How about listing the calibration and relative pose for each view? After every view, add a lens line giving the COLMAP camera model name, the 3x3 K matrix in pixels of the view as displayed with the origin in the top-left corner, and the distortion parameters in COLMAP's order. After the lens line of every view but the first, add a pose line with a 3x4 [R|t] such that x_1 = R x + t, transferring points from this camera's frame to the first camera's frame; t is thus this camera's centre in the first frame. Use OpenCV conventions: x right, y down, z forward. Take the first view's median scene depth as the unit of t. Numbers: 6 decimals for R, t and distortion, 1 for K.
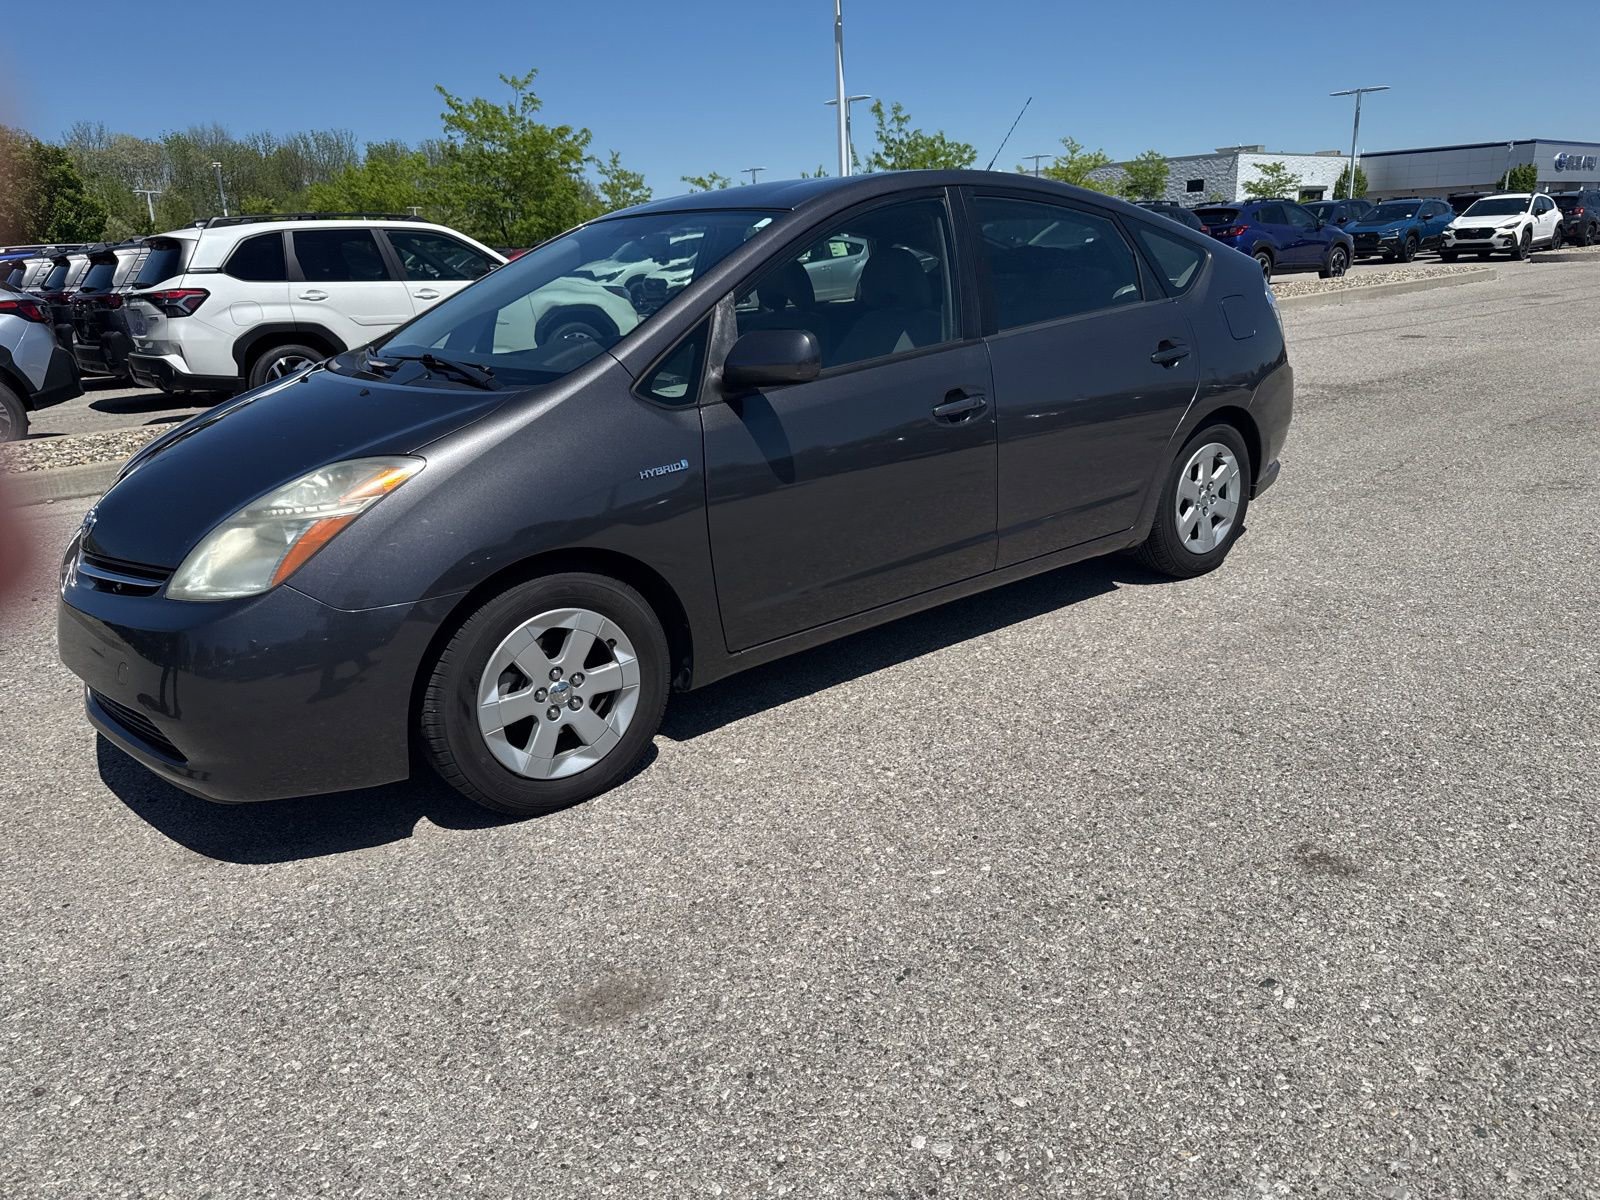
lens RADIAL K [[1126.5, 0, 787.5], [0, 1126.5, 593.5], [0, 0, 1]] dist [0.016693, -0.020080]
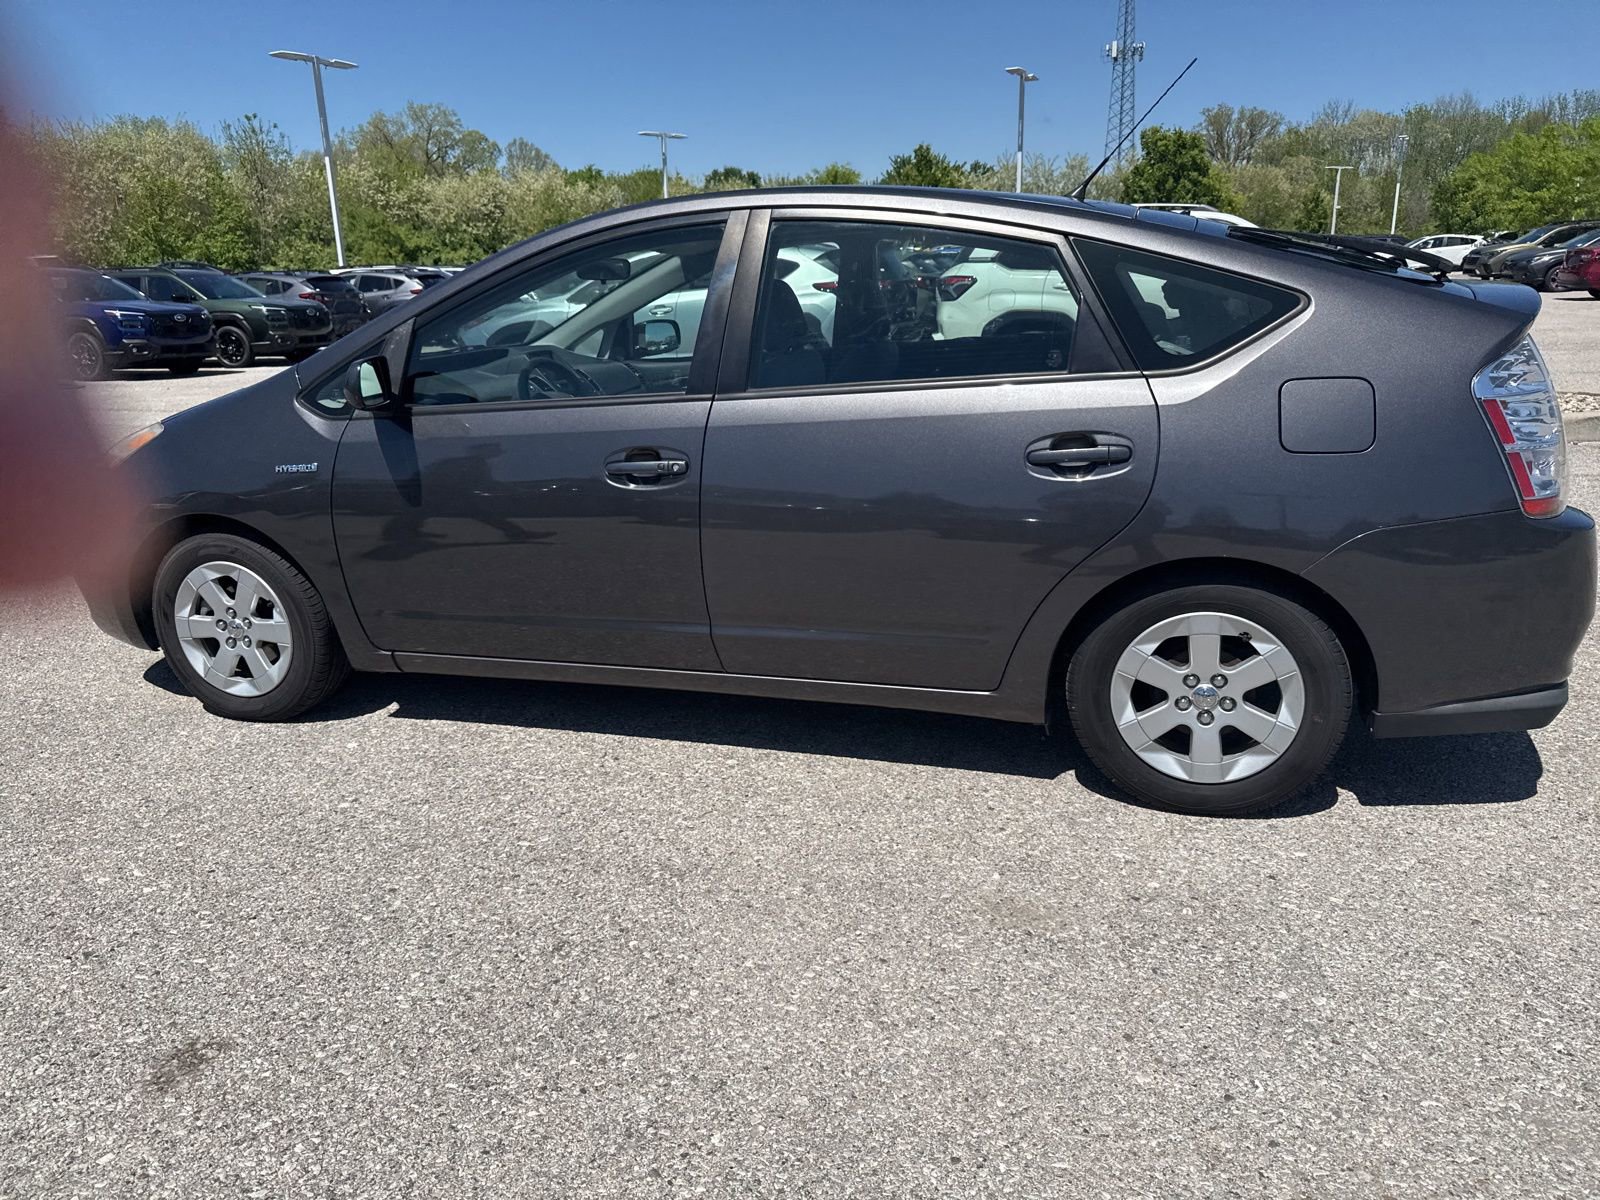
lens RADIAL K [[1126.5, 0, 790.7], [0, 1126.5, 587.8], [0, 0, 1]] dist [0.016693, -0.020080]
pose [[0.579960, 0.250894, -0.775047, 0.924084], [-0.237645, 0.962117, 0.133624, -0.223361], [0.779212, 0.106689, 0.617613, 0.577769]]
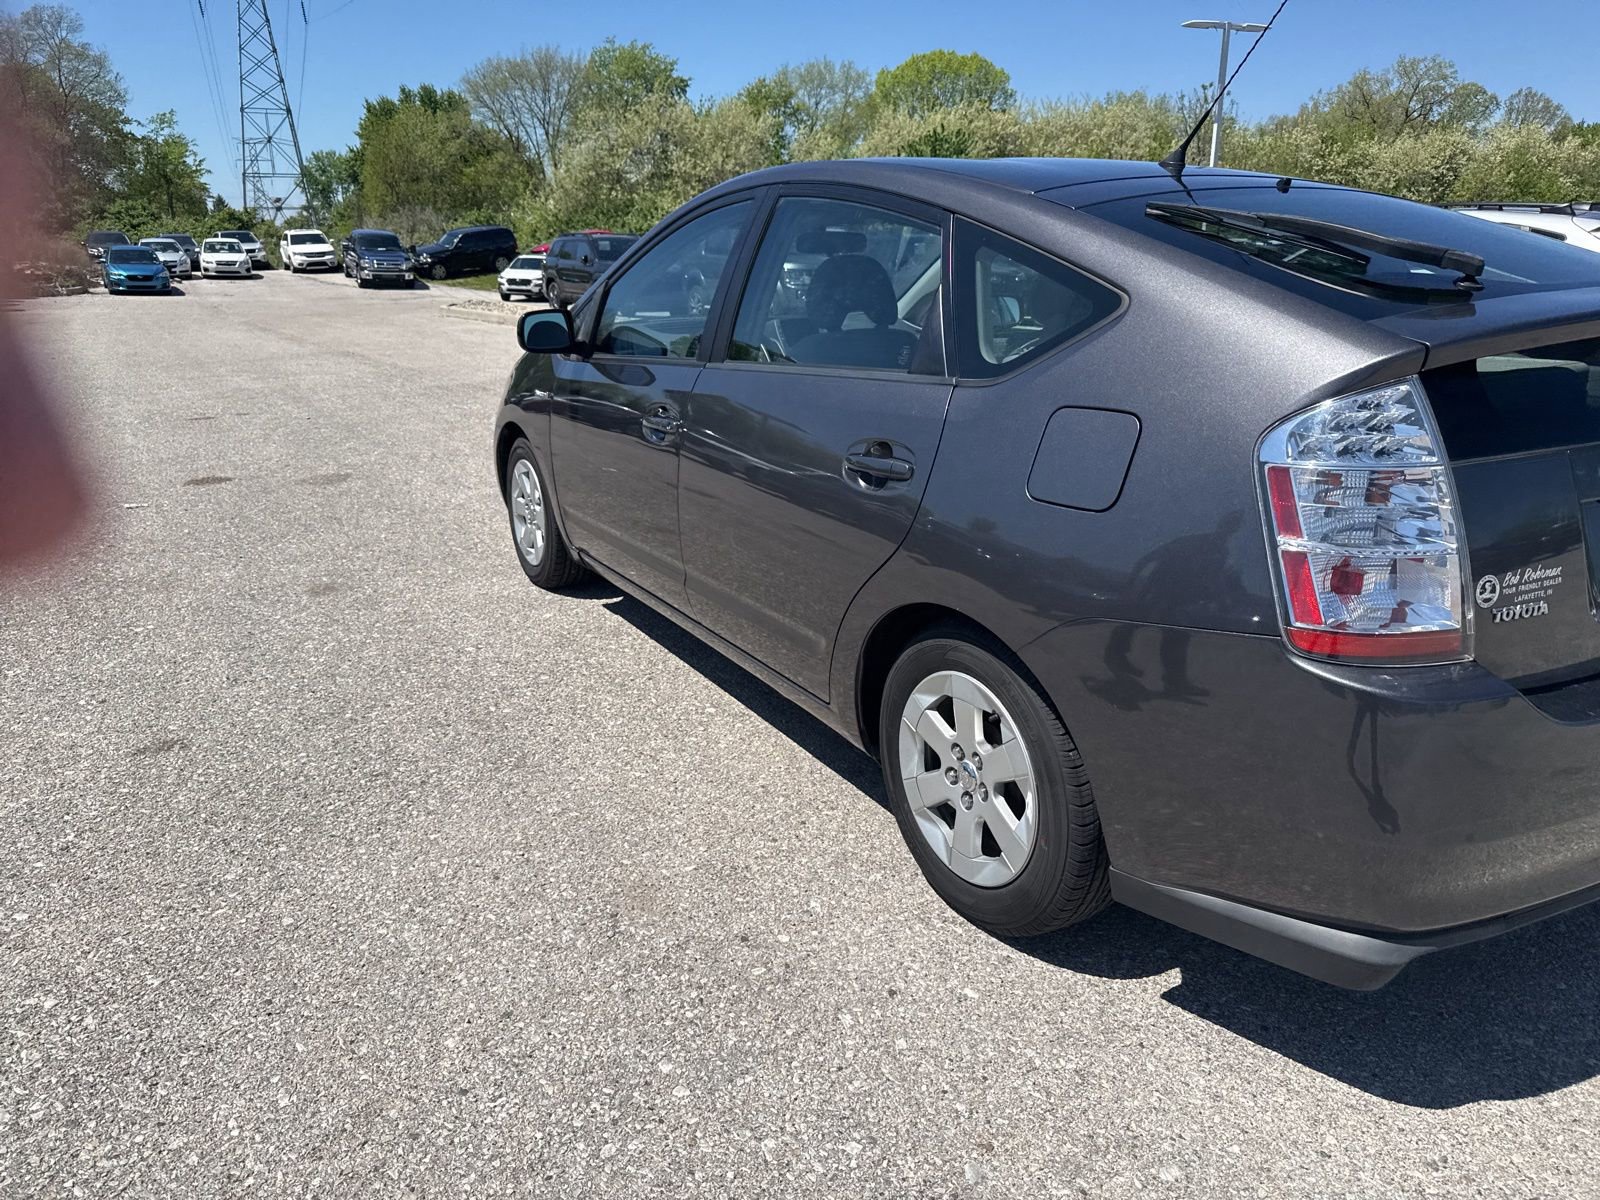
lens RADIAL K [[1126.5, 0, 797.5], [0, 1126.5, 589.2], [0, 0, 1]] dist [0.016693, -0.020080]
pose [[-0.140800, 0.328927, -0.933800, 1.092269], [-0.279442, 0.891642, 0.356212, -0.419762], [0.949783, 0.311097, -0.033628, 1.207989]]
